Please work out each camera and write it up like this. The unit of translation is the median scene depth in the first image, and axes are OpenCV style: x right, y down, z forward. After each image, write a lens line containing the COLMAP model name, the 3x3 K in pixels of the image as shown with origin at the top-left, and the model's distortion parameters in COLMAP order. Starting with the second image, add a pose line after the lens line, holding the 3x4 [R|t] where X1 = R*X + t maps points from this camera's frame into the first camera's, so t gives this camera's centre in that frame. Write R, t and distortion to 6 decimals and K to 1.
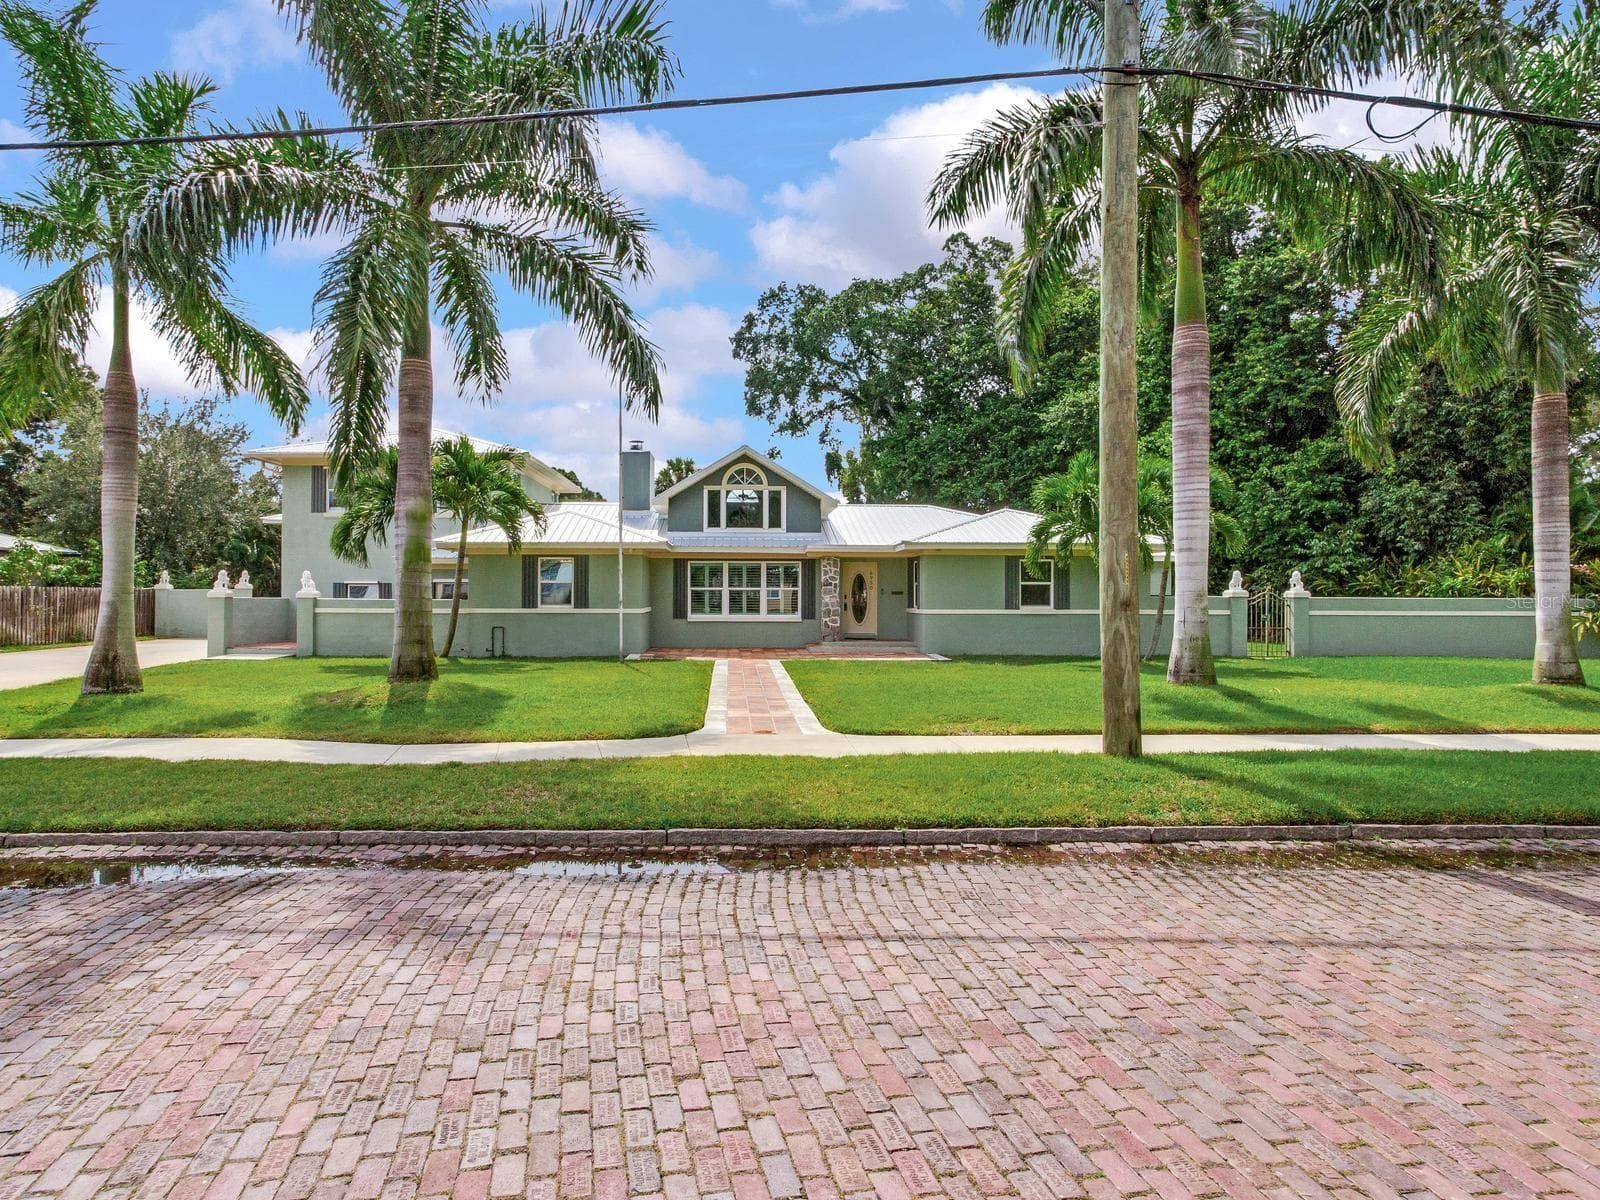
lens RADIAL K [[1074.2, 0, 800.0], [0, 1074.2, 600.0], [0, 0, 1]] dist [0.006422, 0.001466]
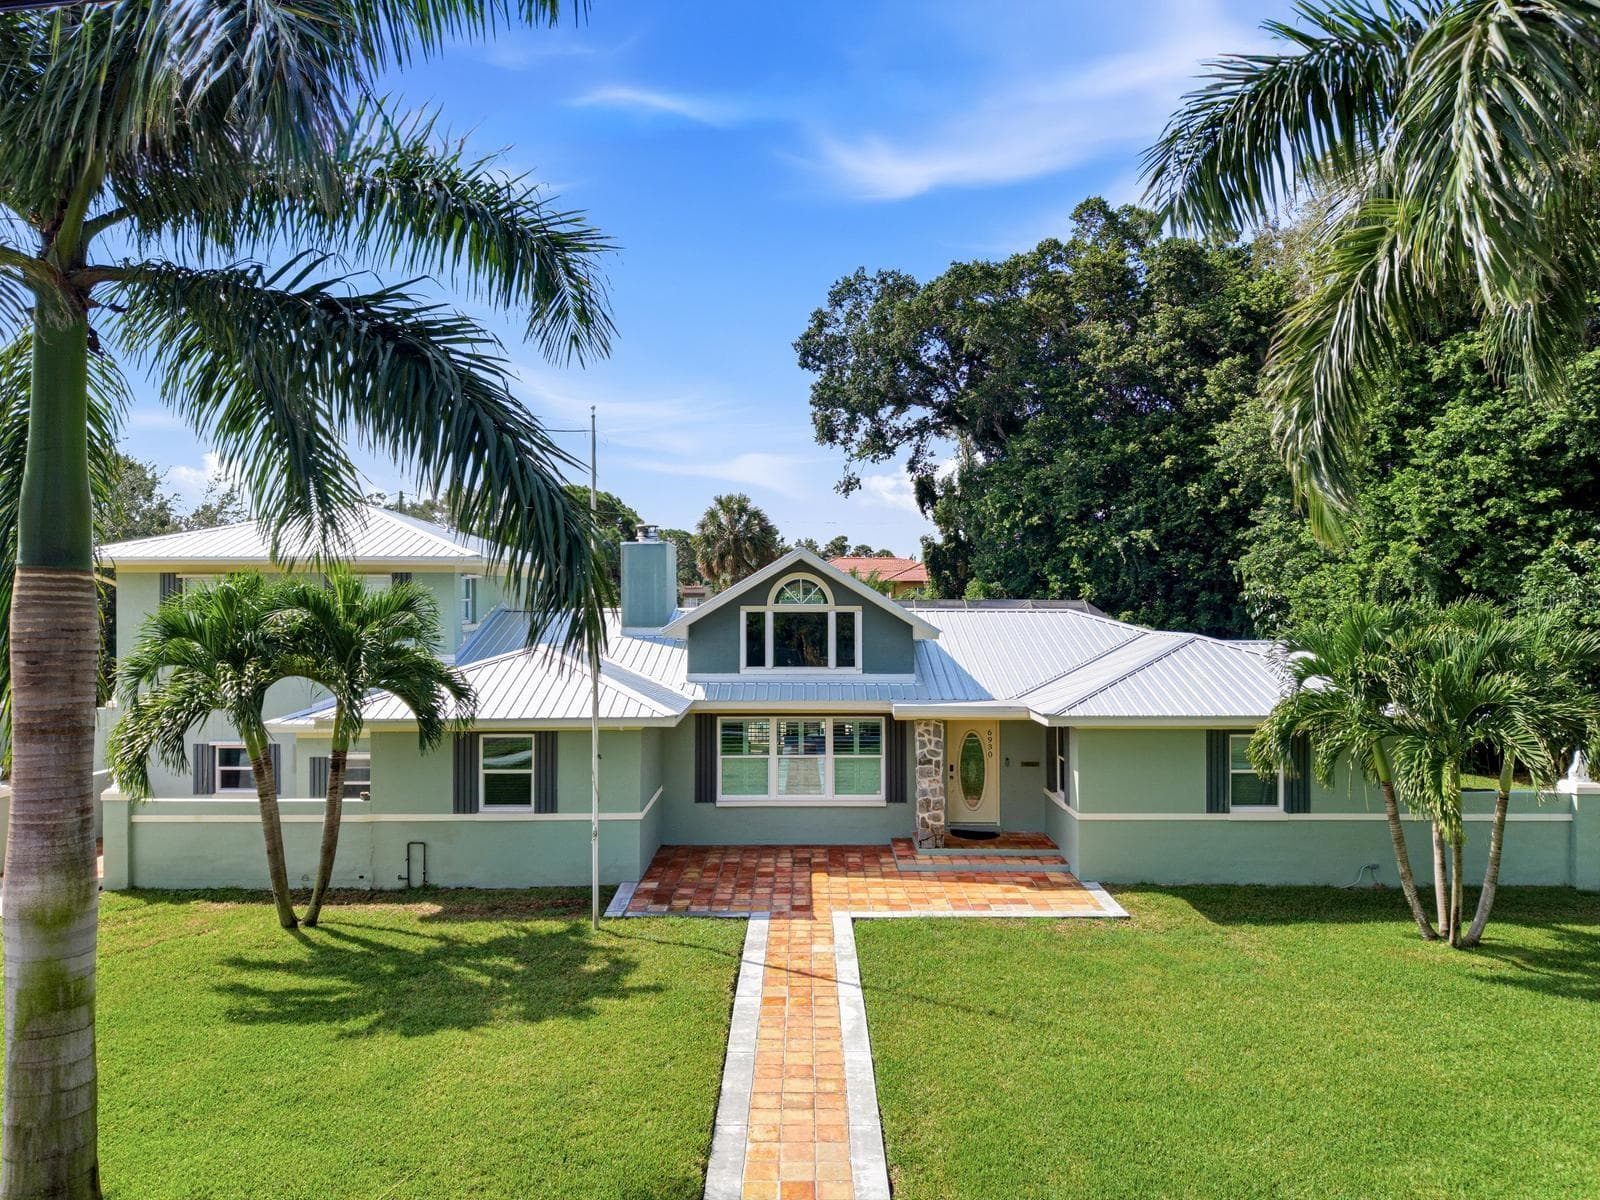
lens RADIAL K [[1161.6, 0, 806.5], [0, 1161.6, 618.8], [0, 0, 1]] dist [0.000172, -0.004029]
pose [[0.997789, -0.001514, -0.066443, 0.000145], [0.003031, 0.999737, 0.022739, -0.108613], [0.066391, -0.022890, 0.997531, 0.267232]]
